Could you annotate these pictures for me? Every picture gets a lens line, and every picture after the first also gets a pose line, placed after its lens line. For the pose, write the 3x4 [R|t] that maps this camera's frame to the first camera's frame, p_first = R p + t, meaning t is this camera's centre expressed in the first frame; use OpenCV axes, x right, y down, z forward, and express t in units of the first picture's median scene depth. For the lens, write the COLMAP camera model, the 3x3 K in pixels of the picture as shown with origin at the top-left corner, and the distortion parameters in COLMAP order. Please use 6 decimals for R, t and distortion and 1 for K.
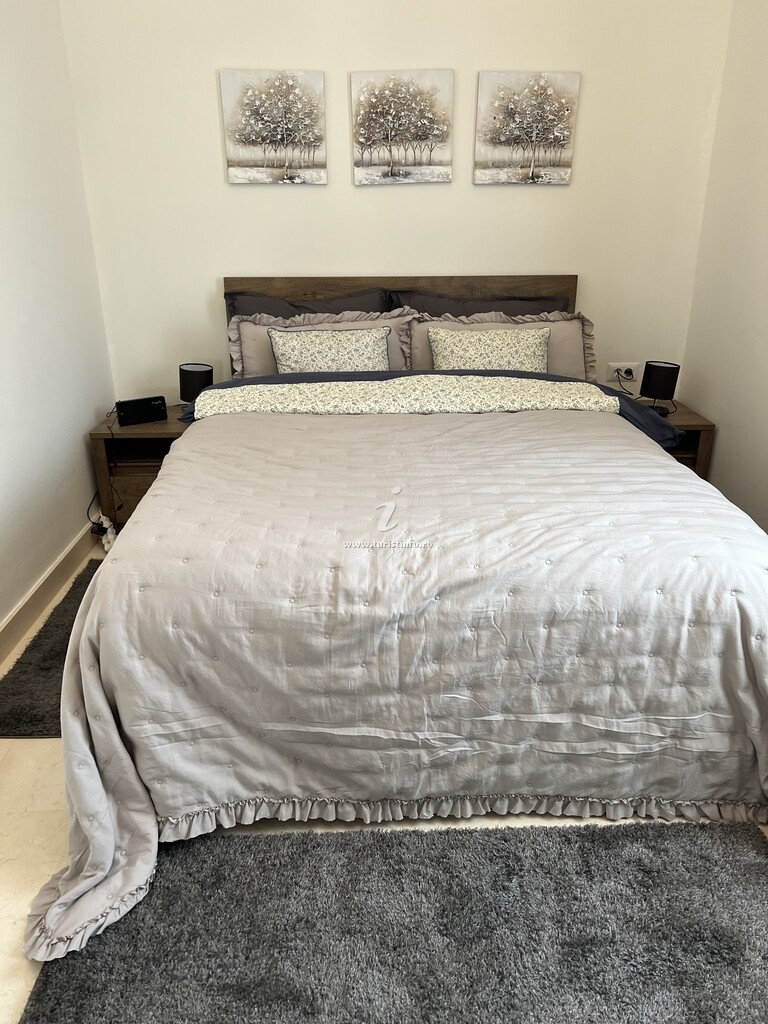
lens RADIAL K [[776.7, 0, 379.1], [0, 776.7, 515.1], [0, 0, 1]] dist [0.040495, -0.044260]
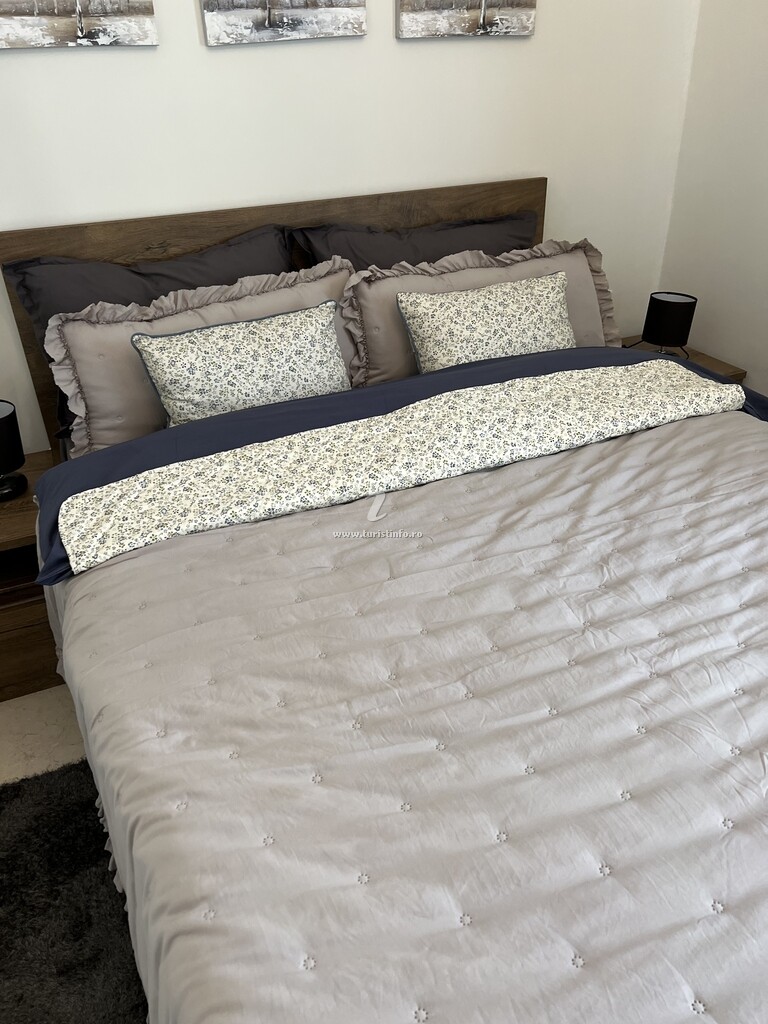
lens RADIAL K [[776.7, 0, 386.0], [0, 776.7, 508.6], [0, 0, 1]] dist [0.040495, -0.044260]
pose [[0.925186, -0.213443, 0.313805, -0.171435], [0.164657, 0.970735, 0.174818, -0.184777], [-0.341935, -0.110069, 0.933255, 0.411249]]
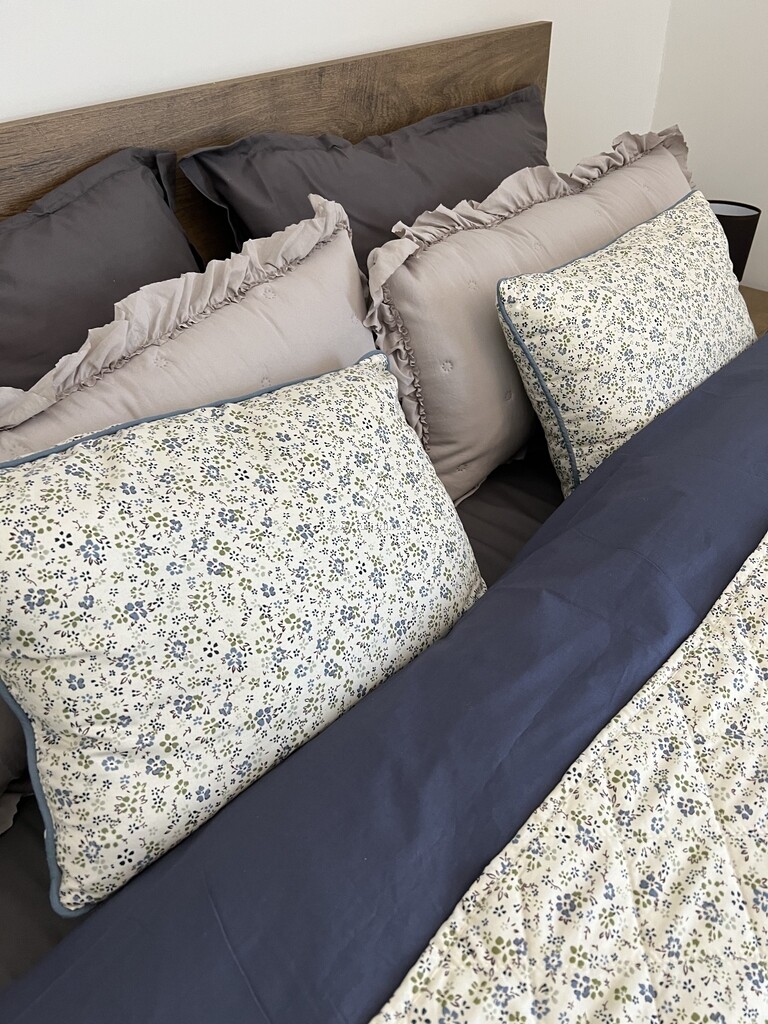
lens RADIAL K [[776.7, 0, 403.1], [0, 776.7, 526.5], [0, 0, 1]] dist [0.040495, -0.044260]
pose [[0.688791, -0.462652, 0.558139, -0.153385], [0.288608, 0.881246, 0.374314, -0.277238], [-0.665035, -0.096740, 0.740520, 0.804158]]
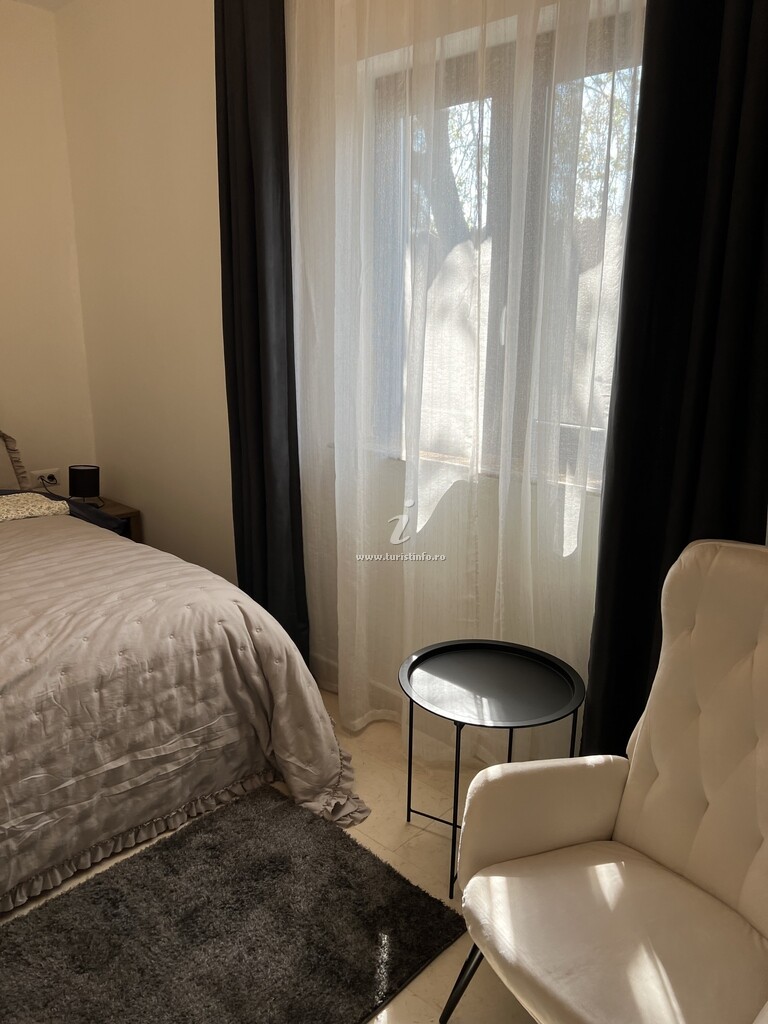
lens RADIAL K [[776.7, 0, 387.8], [0, 776.7, 510.0], [0, 0, 1]] dist [0.040495, -0.044260]
pose [[0.703436, -0.164767, 0.691397, -0.138271], [0.247403, 0.968688, -0.020862, 0.003575], [-0.666310, 0.185728, 0.722174, -0.128885]]
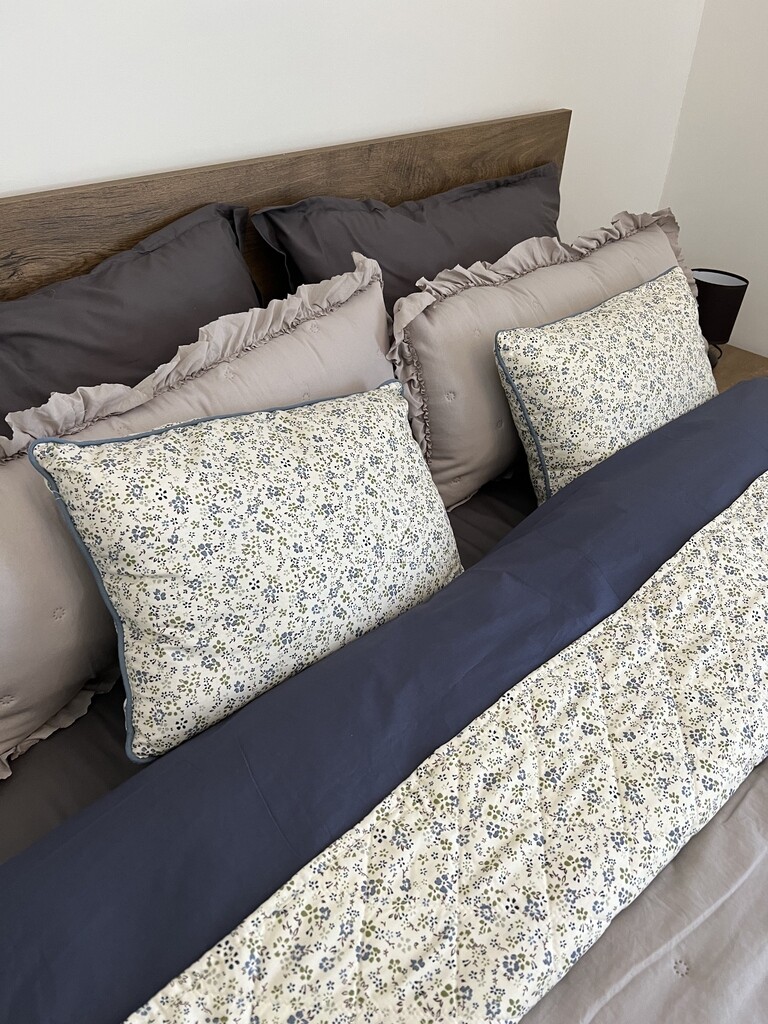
lens RADIAL K [[776.7, 0, 387.4], [0, 776.7, 527.7], [0, 0, 1]] dist [0.040495, -0.044260]
pose [[0.744010, -0.382408, 0.547918, -0.193372], [0.219644, 0.914432, 0.339958, -0.289198], [-0.631036, -0.132585, 0.764339, 0.750687]]
